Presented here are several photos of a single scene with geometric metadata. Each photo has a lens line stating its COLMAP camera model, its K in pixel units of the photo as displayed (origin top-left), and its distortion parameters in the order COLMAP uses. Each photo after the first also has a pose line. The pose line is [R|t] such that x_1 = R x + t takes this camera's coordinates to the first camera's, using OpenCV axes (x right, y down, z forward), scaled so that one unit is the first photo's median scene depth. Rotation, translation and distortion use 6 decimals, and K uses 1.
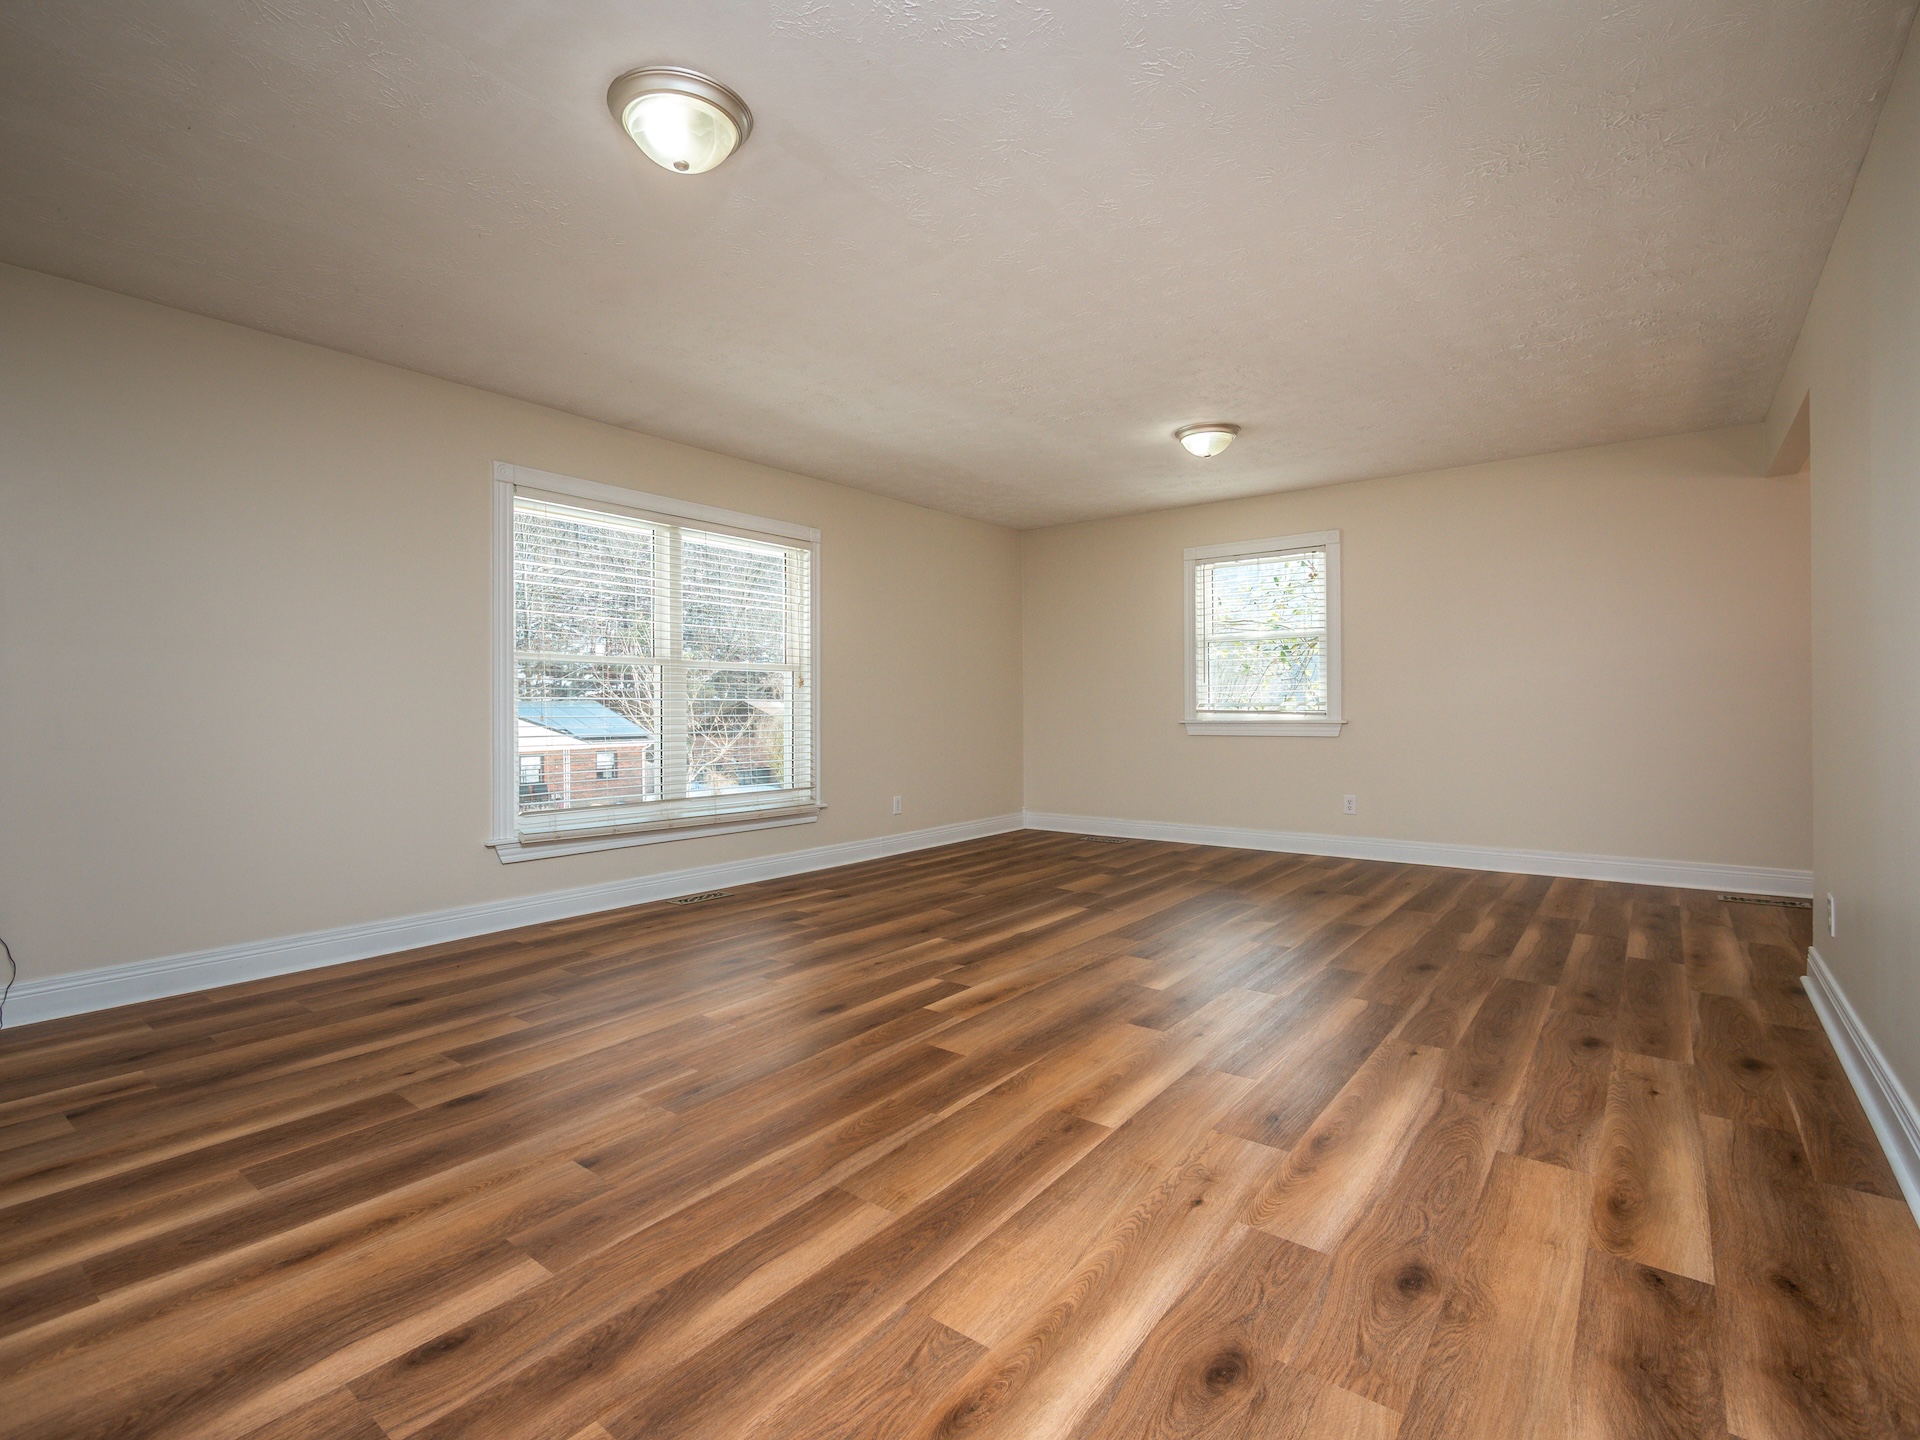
lens RADIAL K [[909.0, 0, 947.9], [0, 909.0, 711.5], [0, 0, 1]] dist [-0.000772, 0.000196]
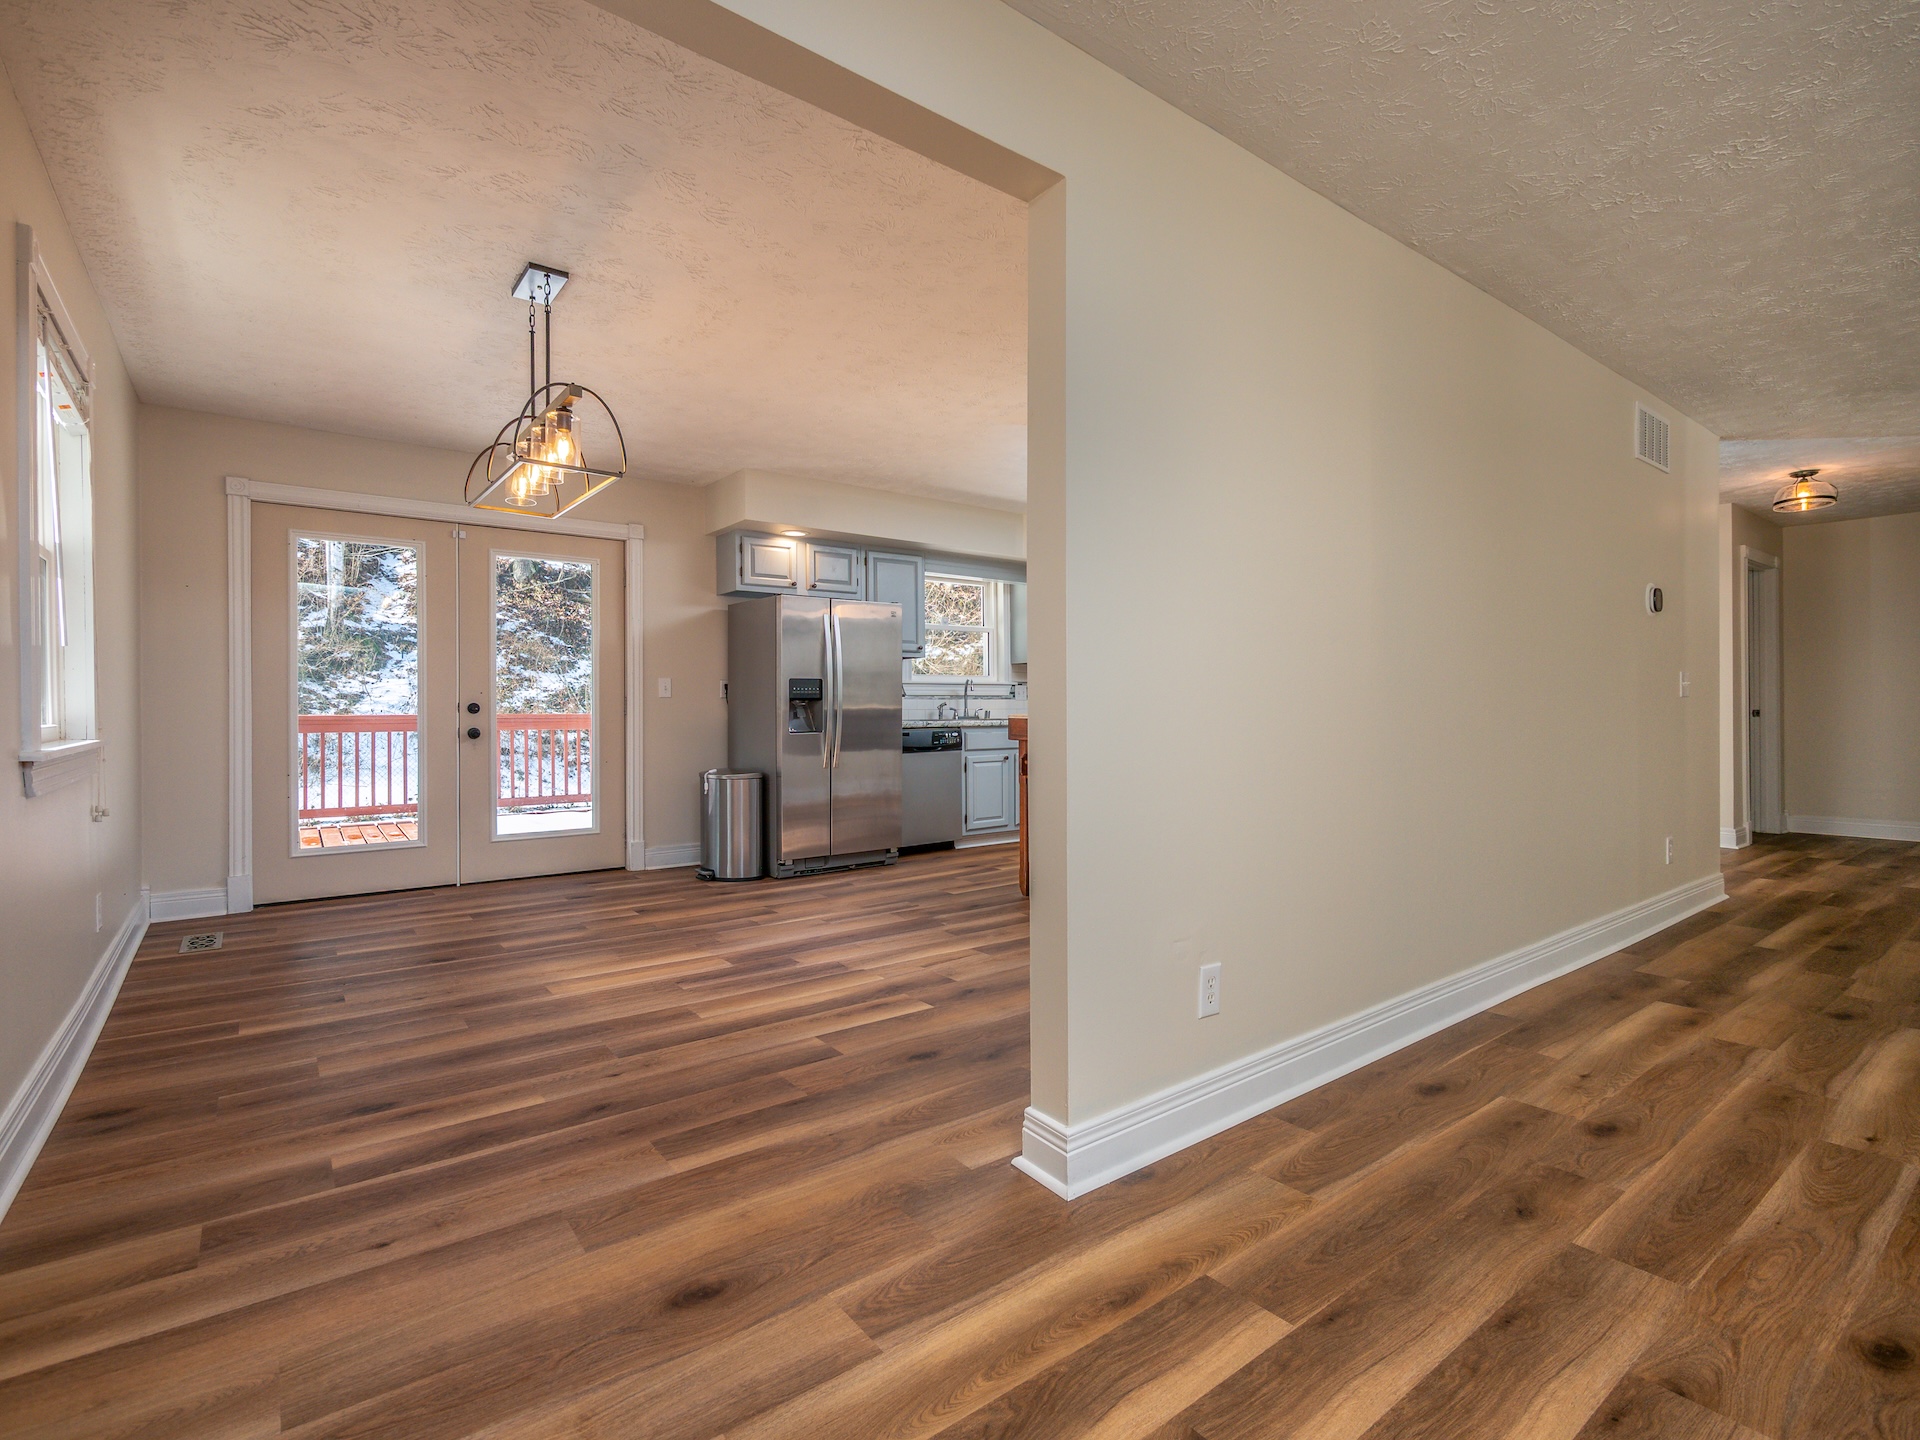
lens RADIAL K [[909.0, 0, 947.9], [0, 909.0, 711.5], [0, 0, 1]] dist [-0.000772, 0.000196]
pose [[-0.965971, 0.008686, 0.258505, 1.066922], [0.010501, 0.999929, 0.005640, -0.017642], [-0.258437, 0.008163, -0.965994, 1.940424]]
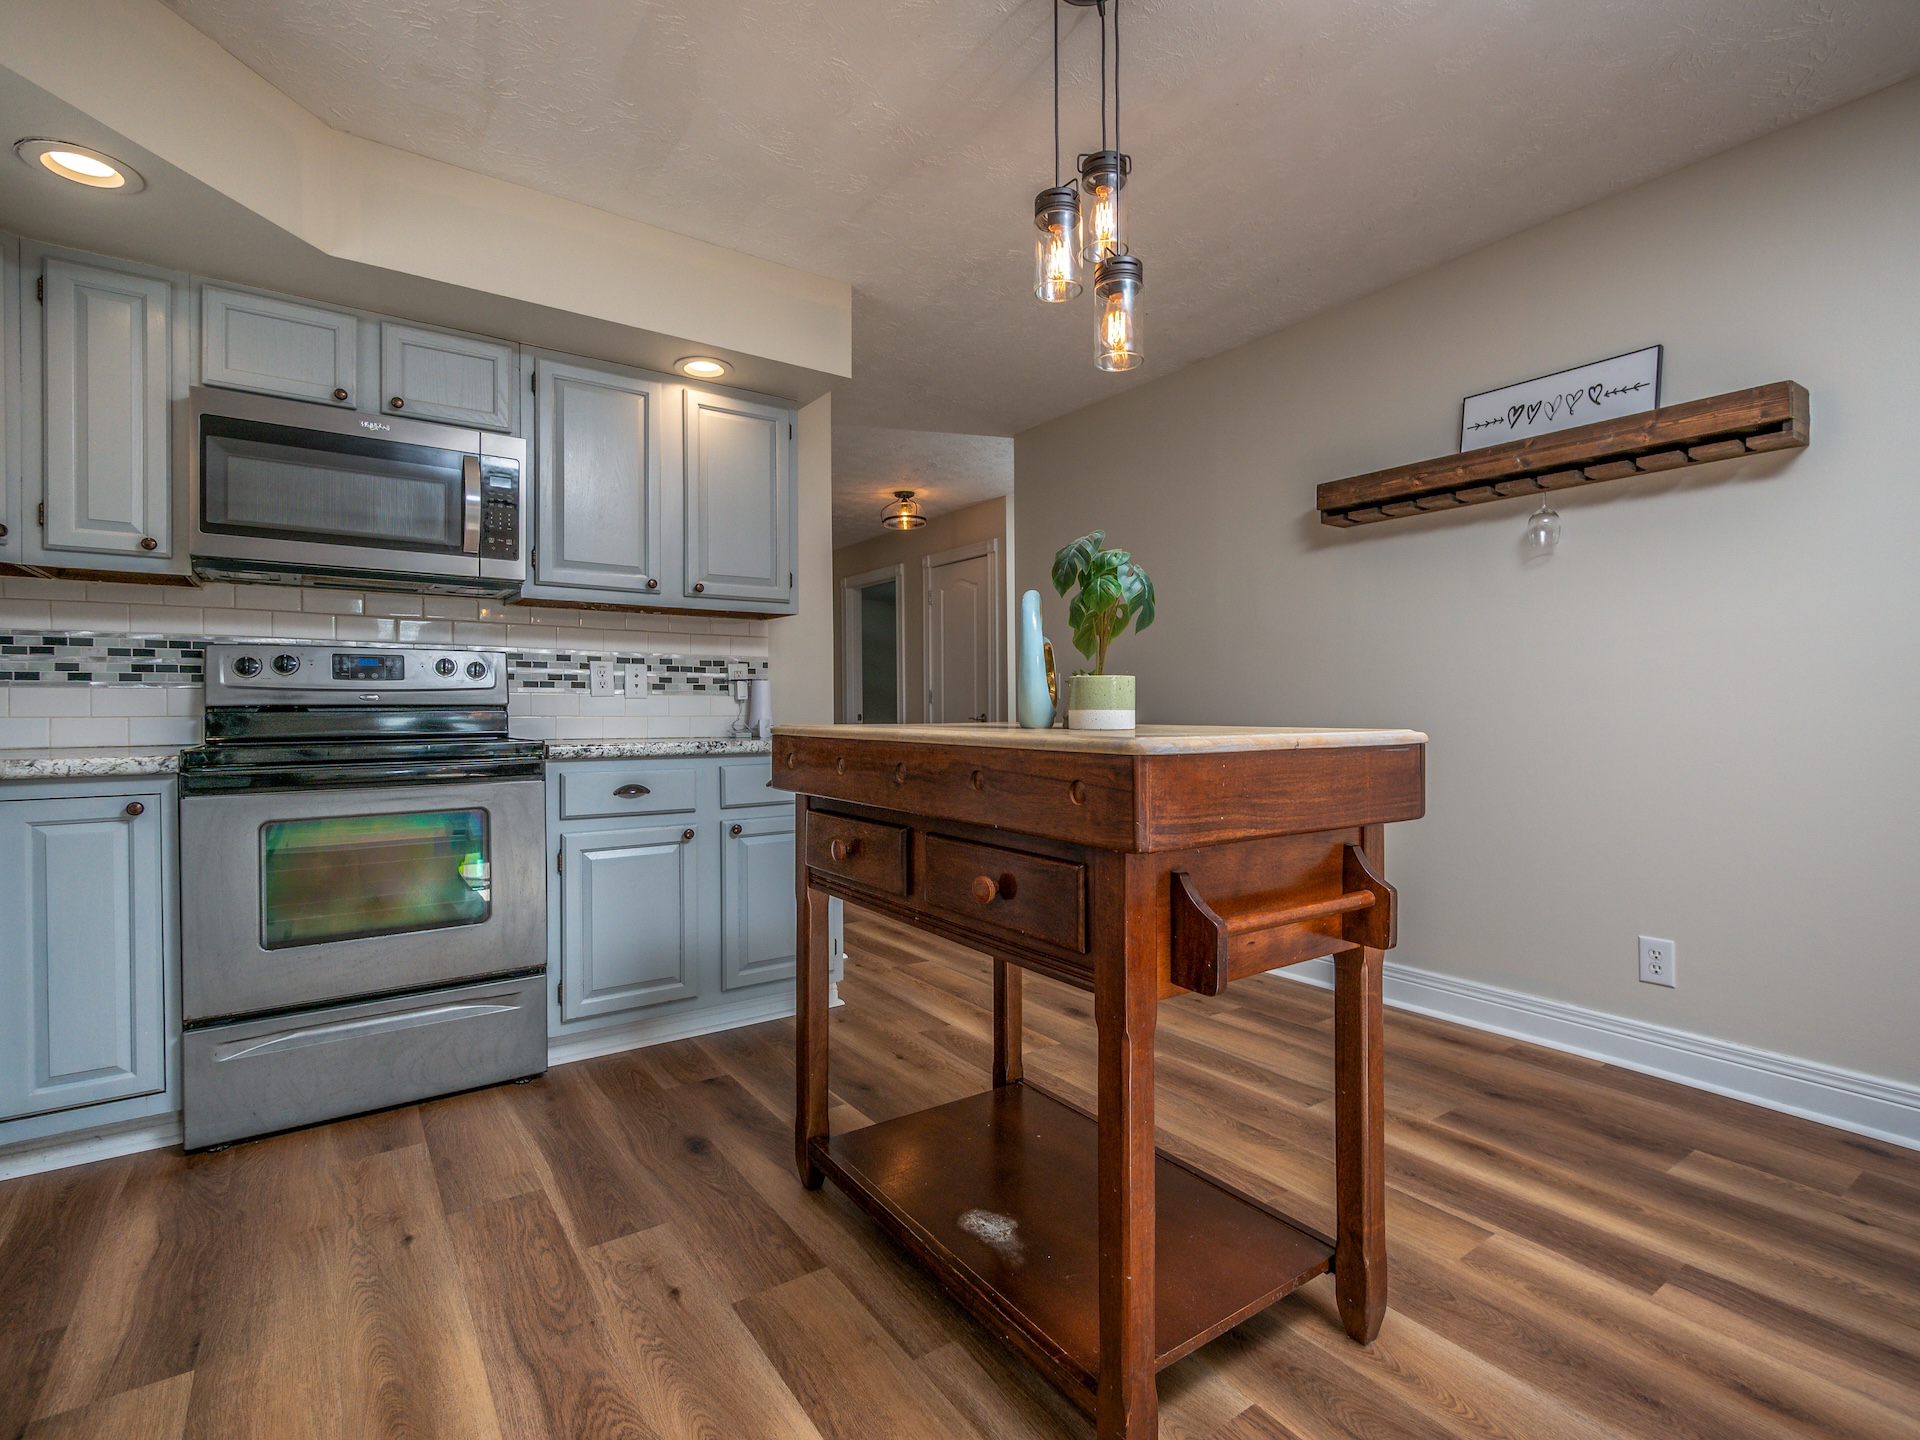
lens RADIAL K [[909.0, 0, 947.9], [0, 909.0, 711.5], [0, 0, 1]] dist [-0.000772, 0.000196]
pose [[-0.296357, 0.010972, -0.955014, 1.831267], [0.005427, 0.999937, 0.009804, -0.016511], [0.955062, -0.002277, -0.296398, 0.173949]]
